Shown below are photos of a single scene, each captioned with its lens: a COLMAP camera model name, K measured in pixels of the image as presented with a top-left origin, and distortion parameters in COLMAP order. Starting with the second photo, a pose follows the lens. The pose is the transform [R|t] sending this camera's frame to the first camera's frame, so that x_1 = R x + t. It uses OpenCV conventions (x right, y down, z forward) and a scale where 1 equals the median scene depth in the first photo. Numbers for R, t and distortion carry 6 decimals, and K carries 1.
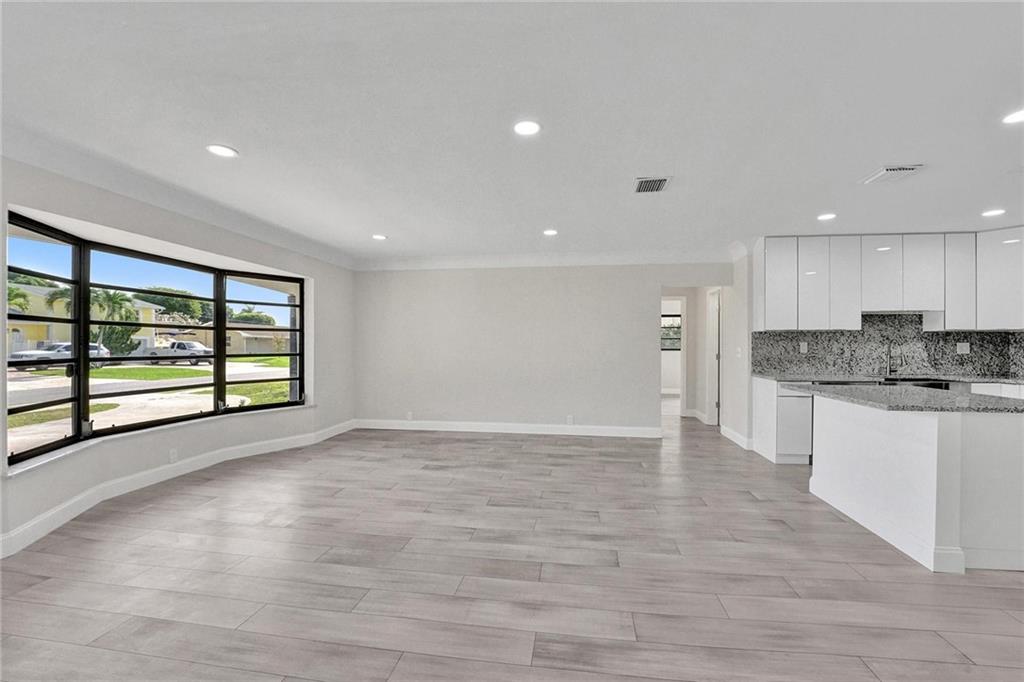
lens RADIAL K [[468.9, 0, 483.4], [0, 468.9, 347.3], [0, 0, 1]] dist [-0.022242, 0.000891]
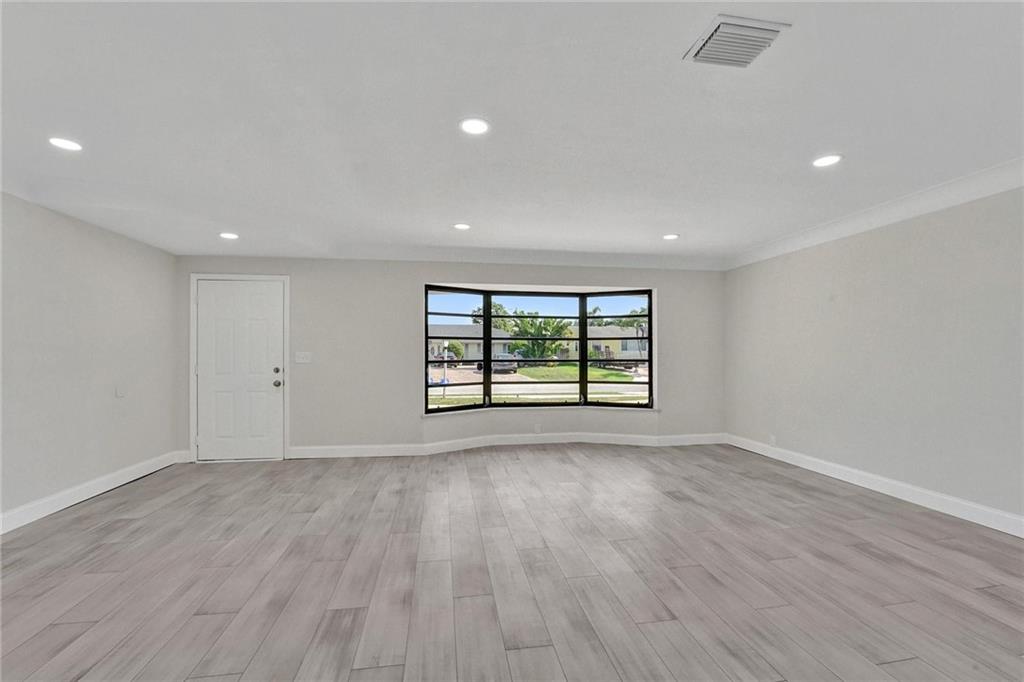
lens RADIAL K [[432.3, 0, 496.0], [0, 432.3, 349.5], [0, 0, 1]] dist [-0.025416, -0.000192]
pose [[0.281327, -0.007373, -0.959584, 0.530124], [-0.002681, 0.999961, -0.008469, -0.000742], [0.959608, 0.004956, 0.281296, 0.444319]]
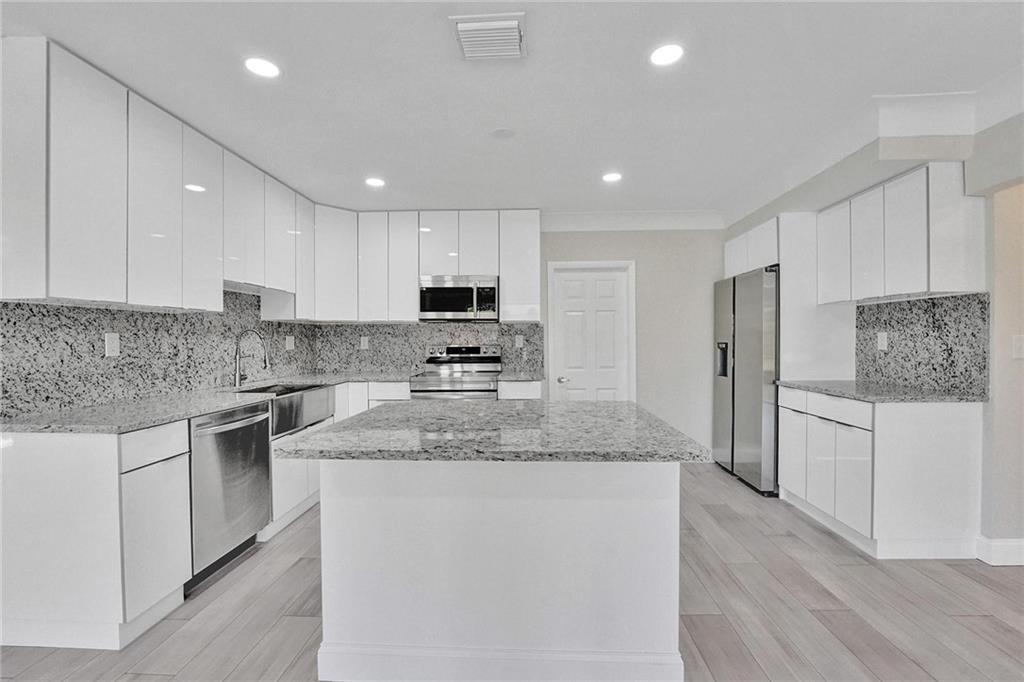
lens RADIAL K [[430.0, 0, 526.8], [0, 430.0, 342.6], [0, 0, 1]] dist [-0.045962, 0.010029]
pose [[-0.158806, -0.007711, 0.987280, 0.239458], [0.008975, 0.999917, 0.009253, -0.001734], [-0.987269, 0.010331, -0.158724, 0.696549]]
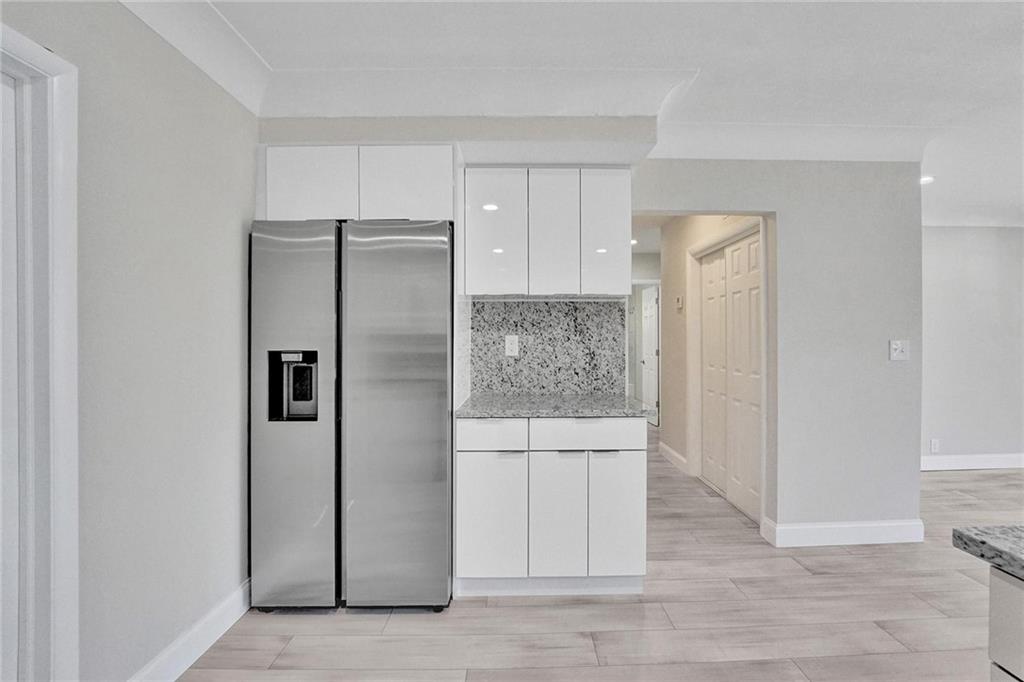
lens RADIAL K [[441.4, 0, 539.8], [0, 441.4, 341.0], [0, 0, 1]] dist [-0.021034, -0.000070]
pose [[-0.980609, 0.000931, -0.195975, 0.890644], [0.000158, 0.999992, 0.003959, -0.001607], [0.195977, 0.003852, -0.980601, 0.632118]]
